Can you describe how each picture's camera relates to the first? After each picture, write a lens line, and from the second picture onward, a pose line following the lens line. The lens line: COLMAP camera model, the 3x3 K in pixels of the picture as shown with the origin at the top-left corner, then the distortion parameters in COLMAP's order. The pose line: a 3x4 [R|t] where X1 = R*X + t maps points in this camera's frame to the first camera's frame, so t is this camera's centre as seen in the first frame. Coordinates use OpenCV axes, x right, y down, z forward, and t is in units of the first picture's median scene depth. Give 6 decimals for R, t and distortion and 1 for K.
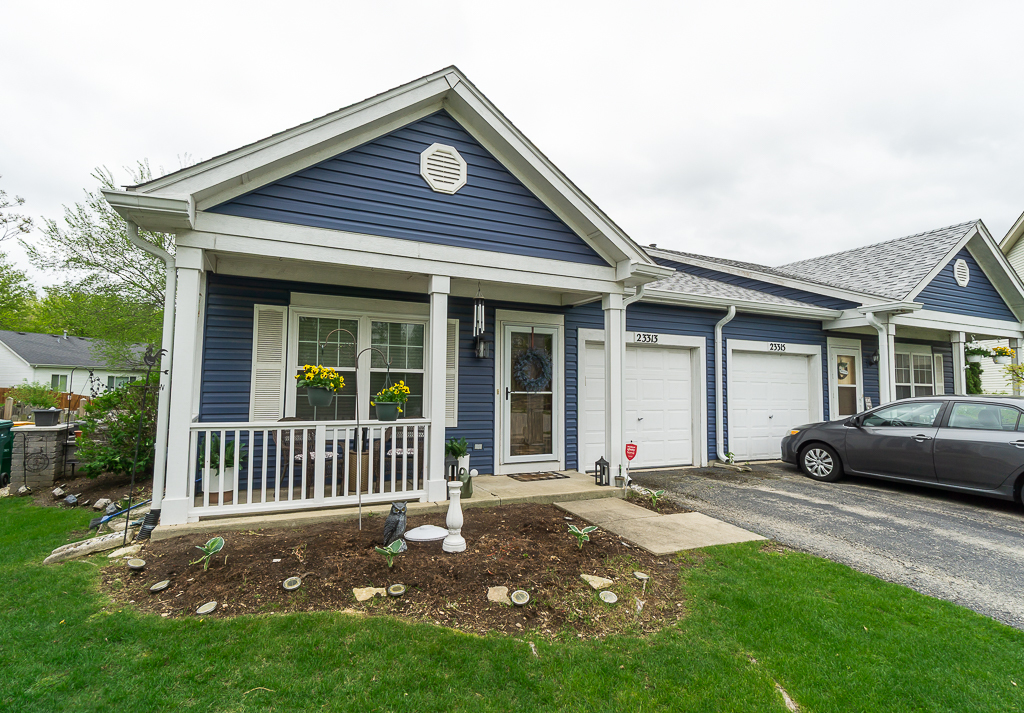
lens RADIAL K [[479.5, 0, 510.5], [0, 479.5, 357.5], [0, 0, 1]] dist [0.000562, -0.001017]
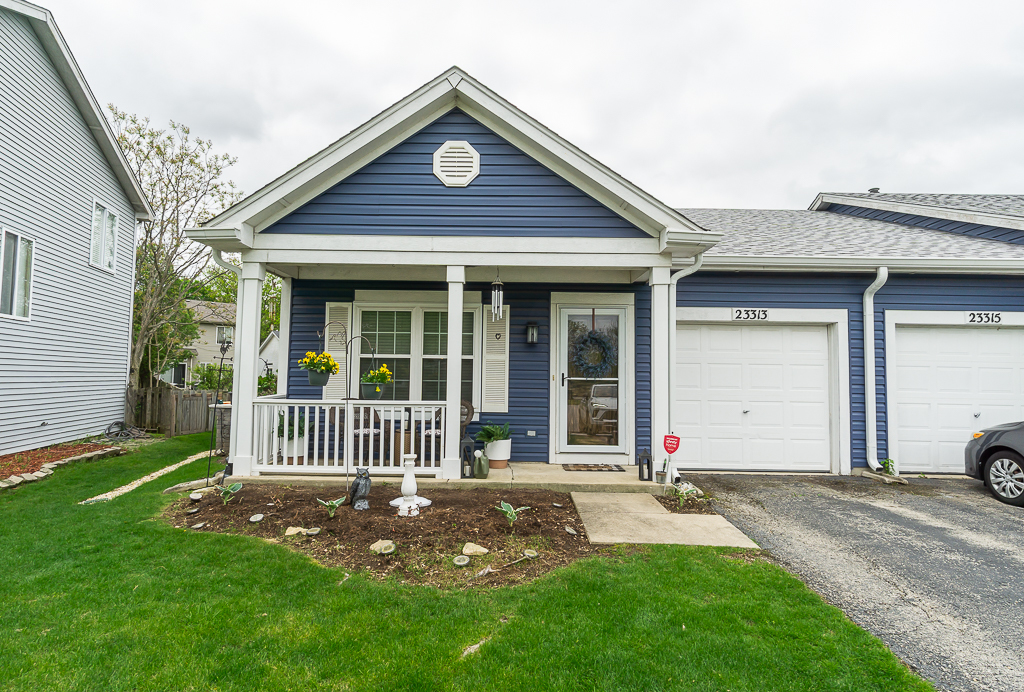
lens RADIAL K [[536.9, 0, 510.9], [0, 536.9, 346.3], [0, 0, 1]] dist [-0.008492, 0.001479]
pose [[0.915068, -0.022876, -0.402650, 0.397953], [0.023169, 0.999723, -0.004143, 0.012977], [0.402633, -0.005538, 0.915345, -0.027729]]
